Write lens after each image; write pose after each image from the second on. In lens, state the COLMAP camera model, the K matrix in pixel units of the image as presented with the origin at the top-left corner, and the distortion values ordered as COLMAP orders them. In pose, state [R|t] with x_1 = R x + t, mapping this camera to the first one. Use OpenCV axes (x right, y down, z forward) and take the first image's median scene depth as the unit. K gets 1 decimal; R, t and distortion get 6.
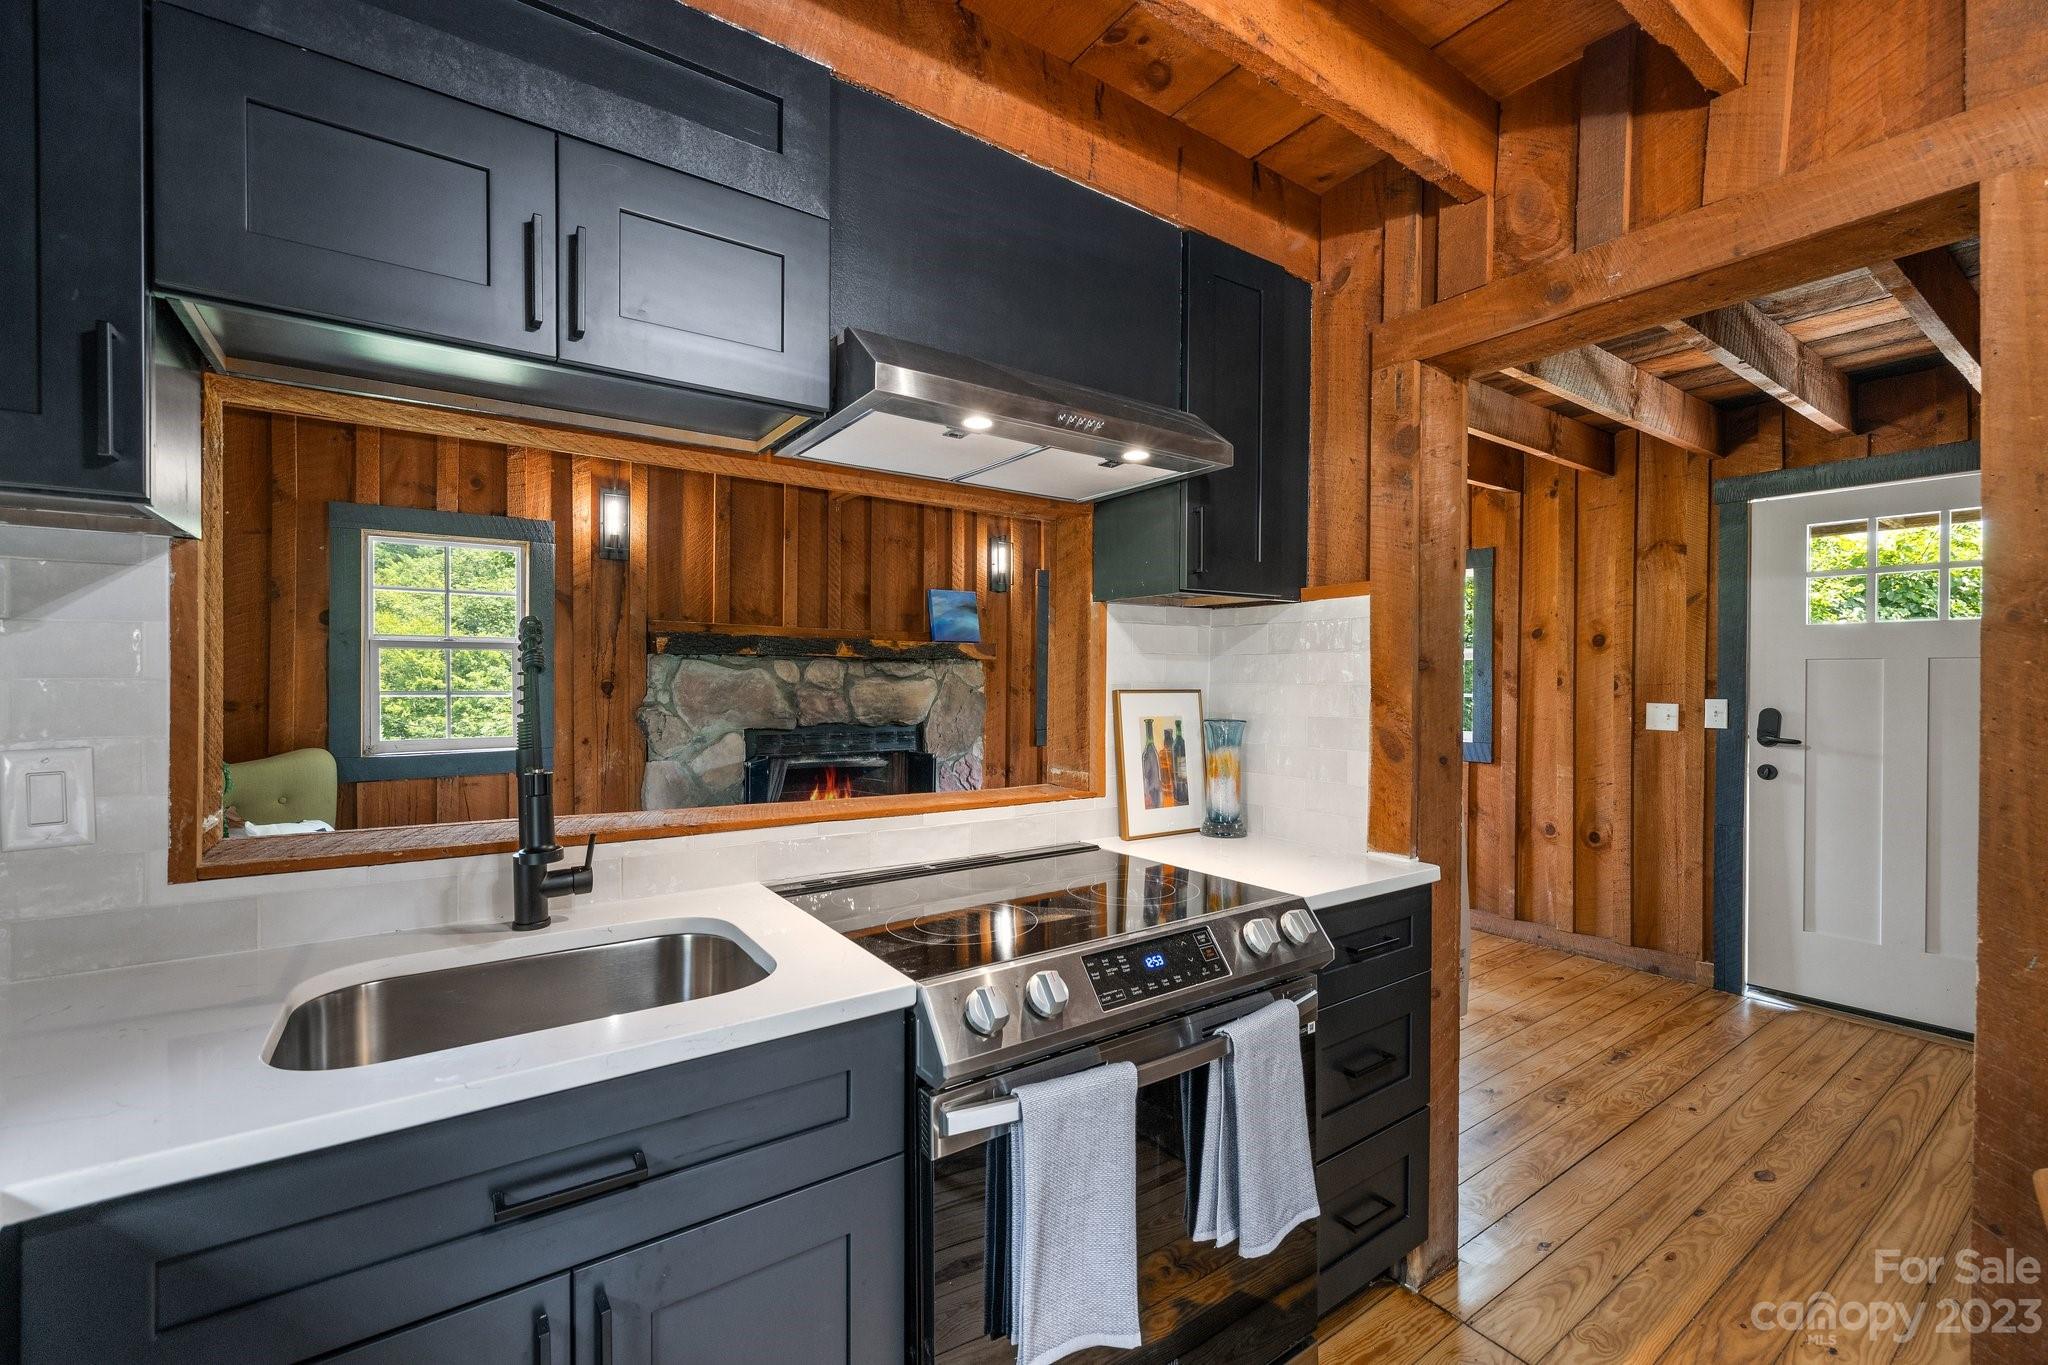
lens RADIAL K [[861.3, 0, 1028.6], [0, 861.3, 679.6], [0, 0, 1]] dist [-0.002013, 0.002068]
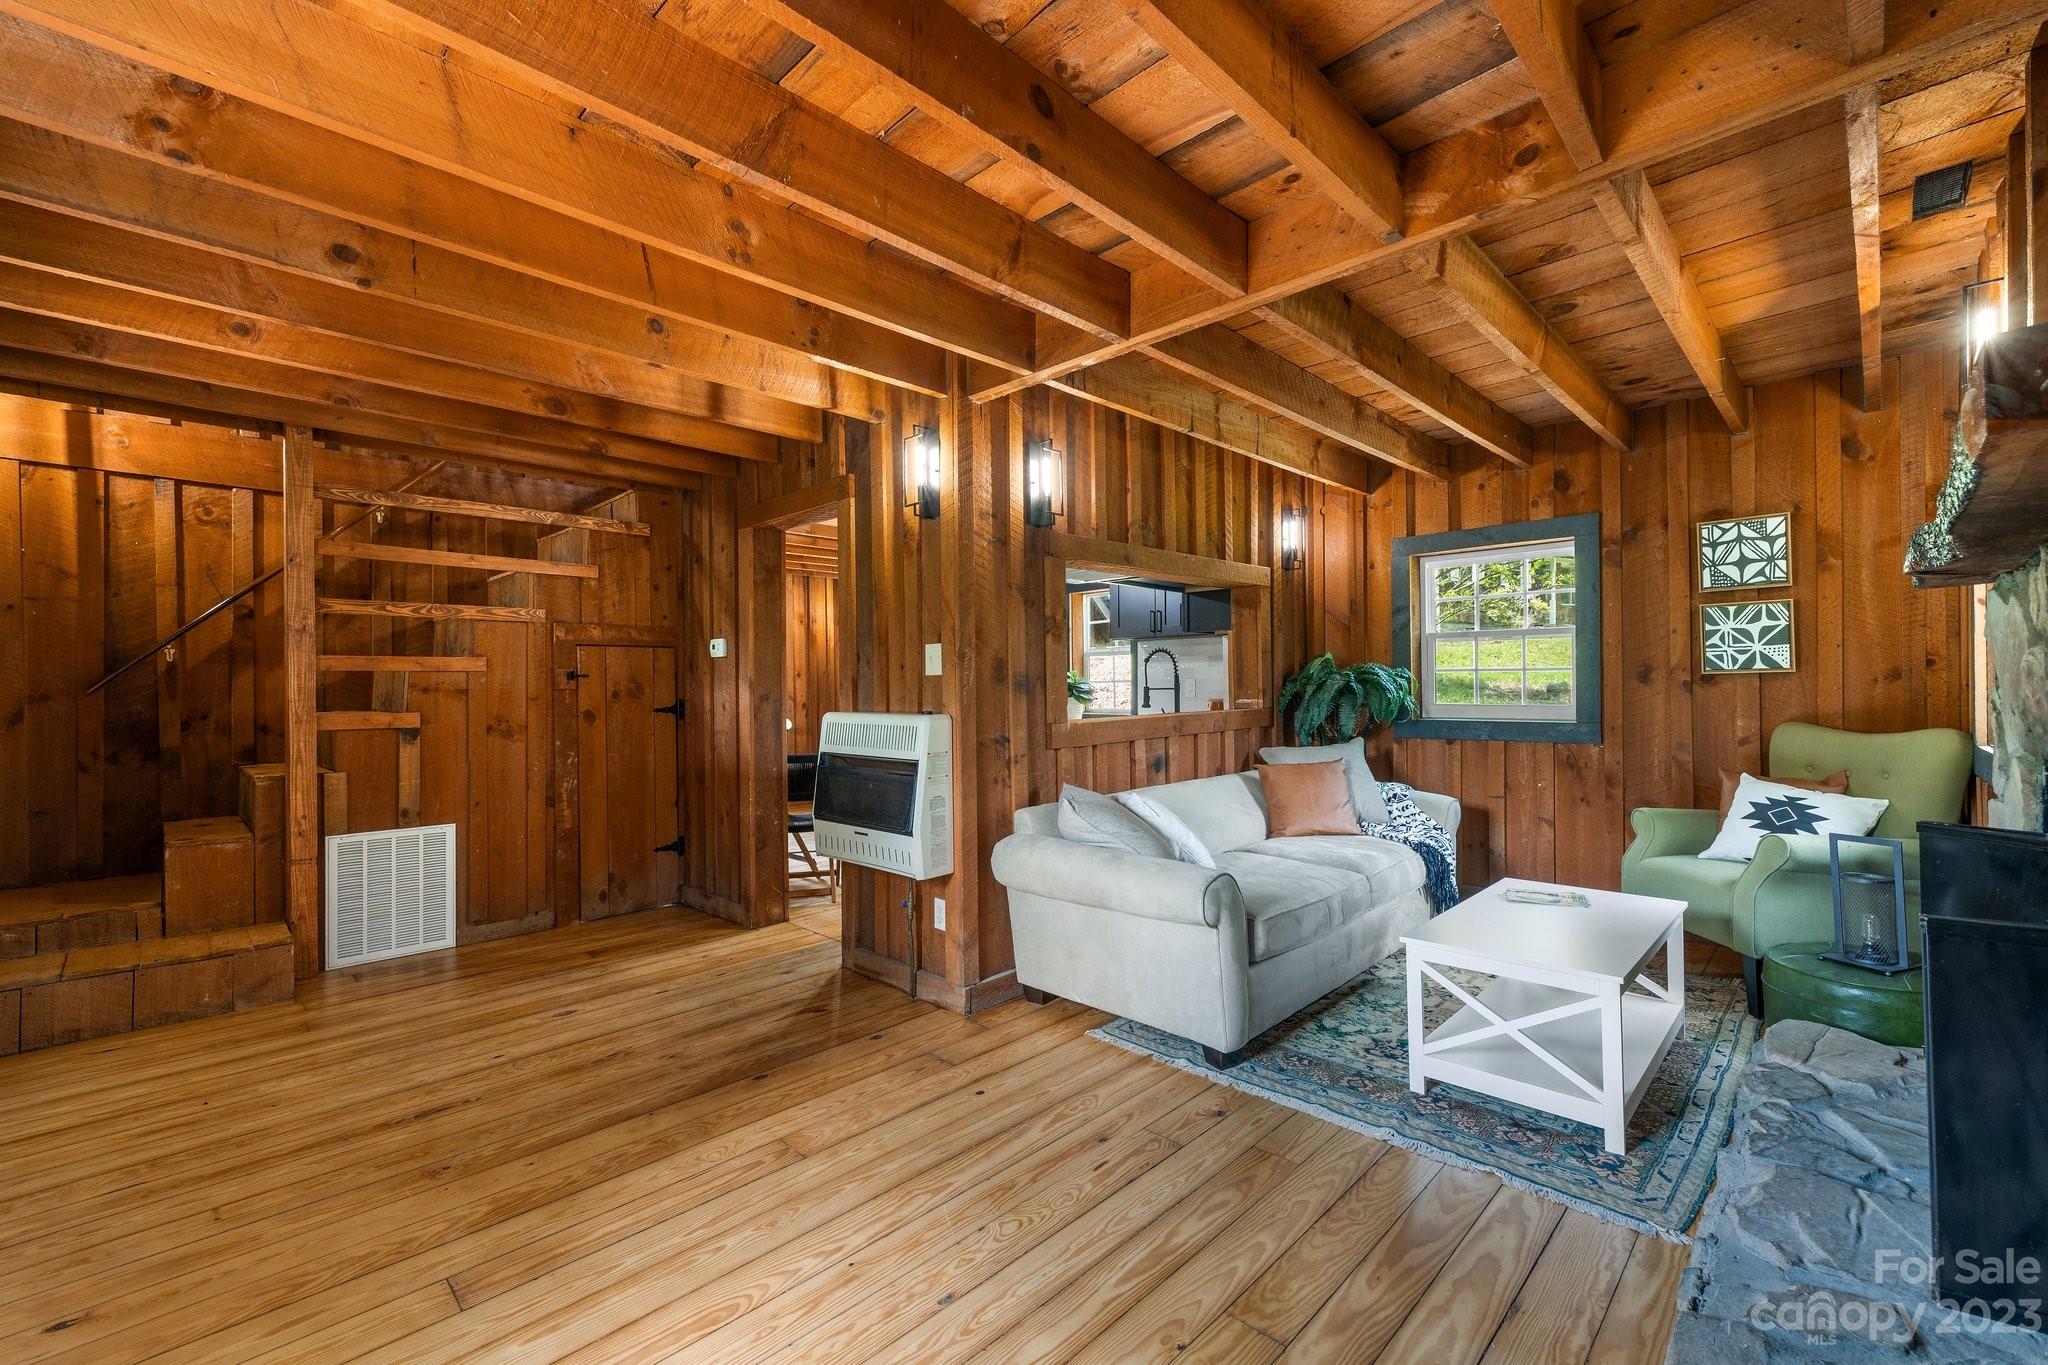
lens RADIAL K [[861.3, 0, 1029.2], [0, 861.3, 683.9], [0, 0, 1]] dist [-0.002013, 0.002068]
pose [[-0.983802, 0.000928, -0.179254, 0.208267], [0.001191, 0.999998, -0.001360, 0.028165], [0.179252, -0.001552, -0.983802, 1.418186]]
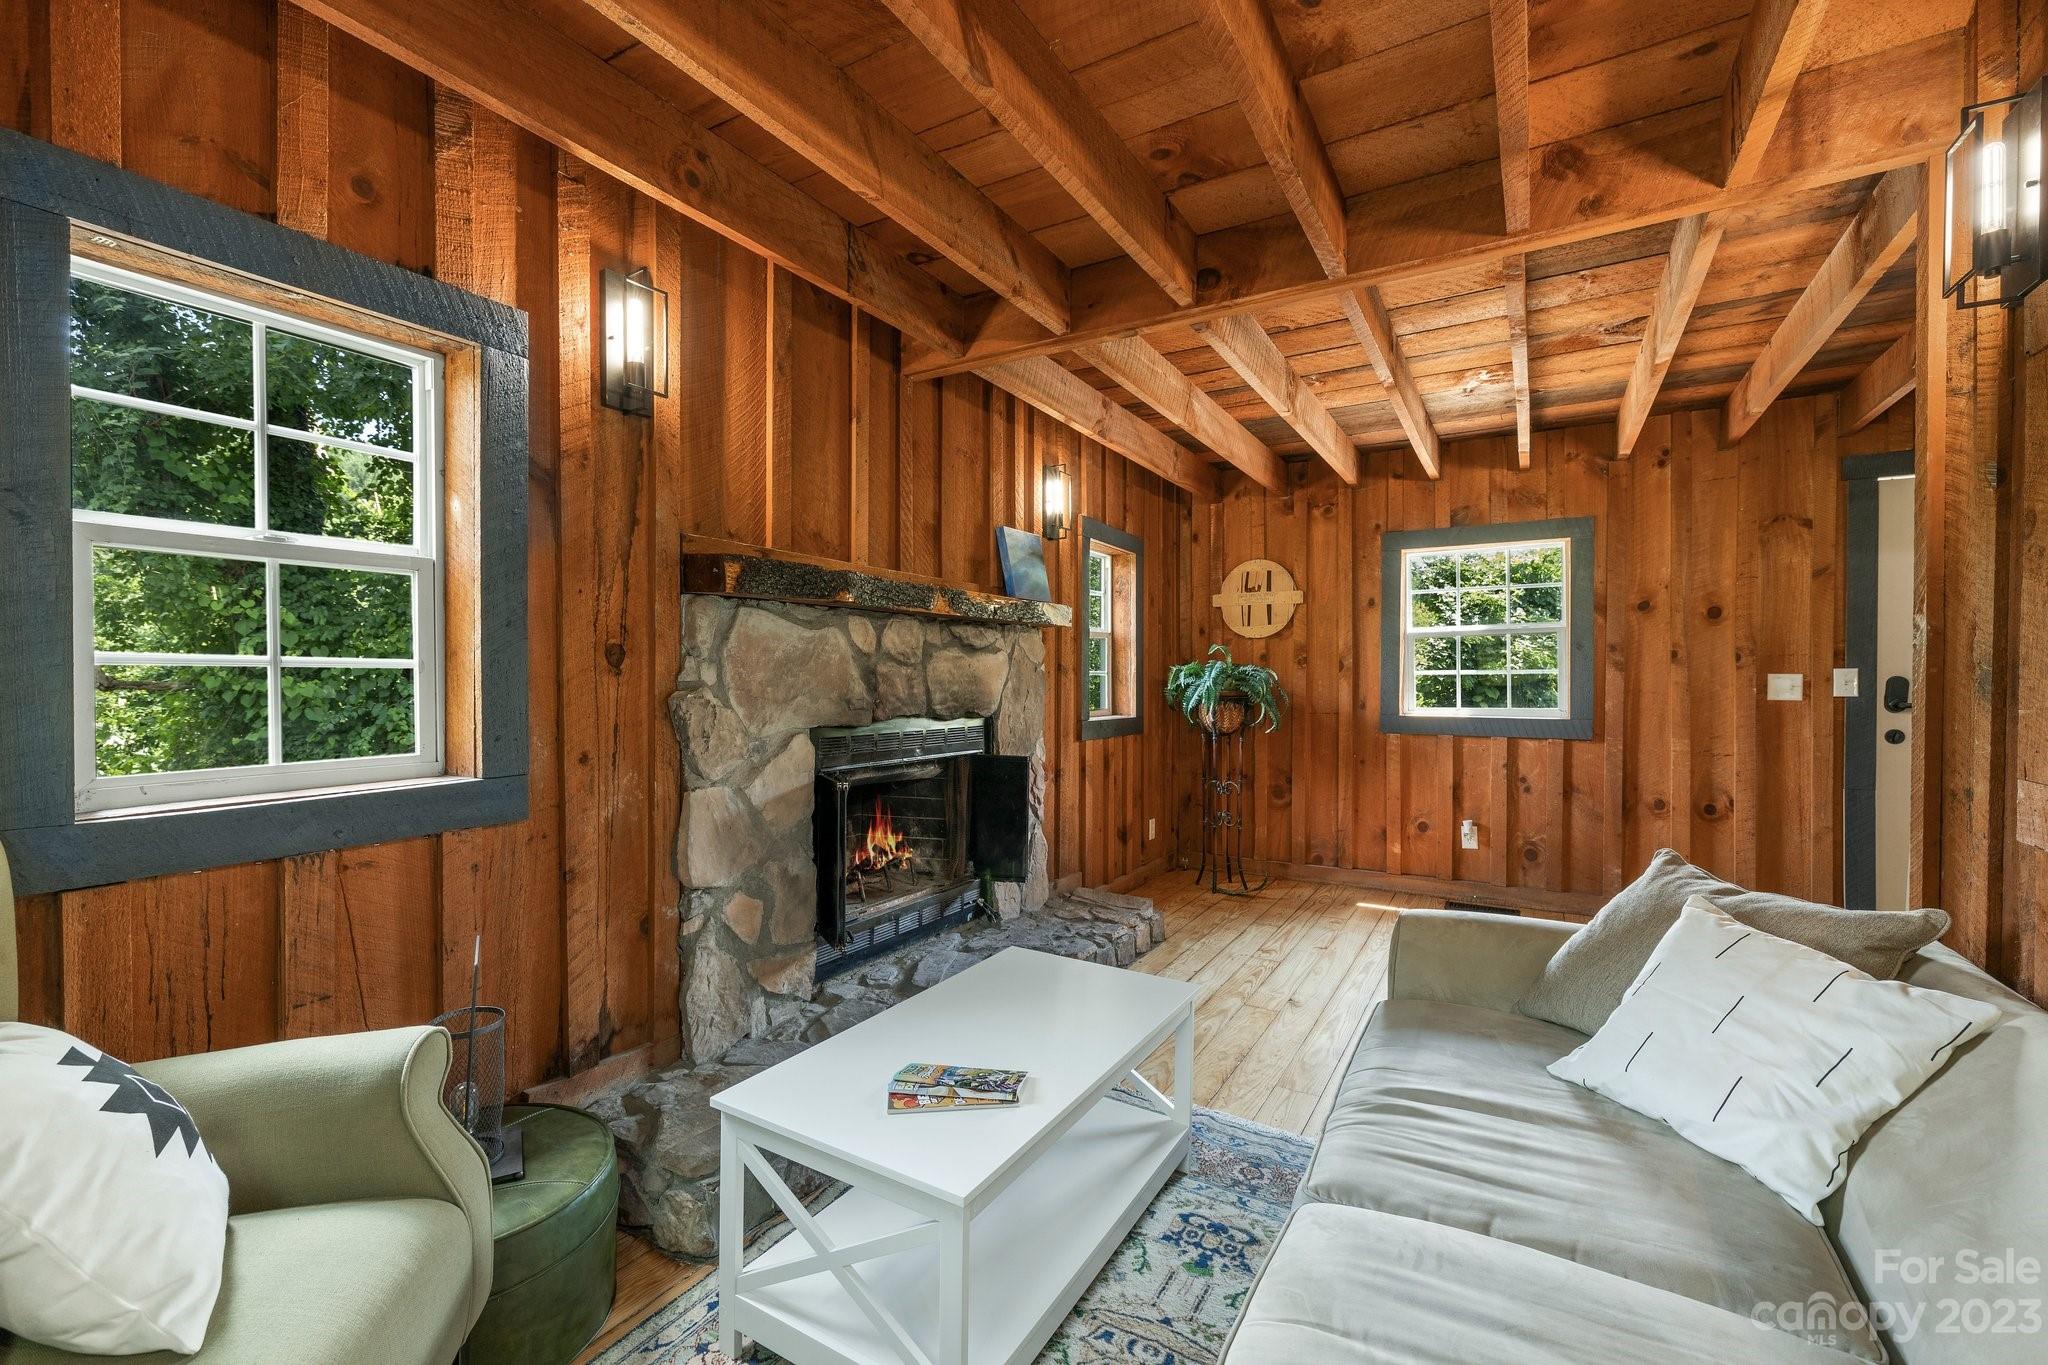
lens RADIAL K [[861.3, 0, 1031.9], [0, 861.3, 680.3], [0, 0, 1]] dist [-0.002013, 0.002068]
pose [[0.910274, -0.007323, 0.413943, -0.476768], [0.005044, 0.999966, 0.006597, 0.022784], [-0.413977, -0.003917, 0.910279, 0.419276]]
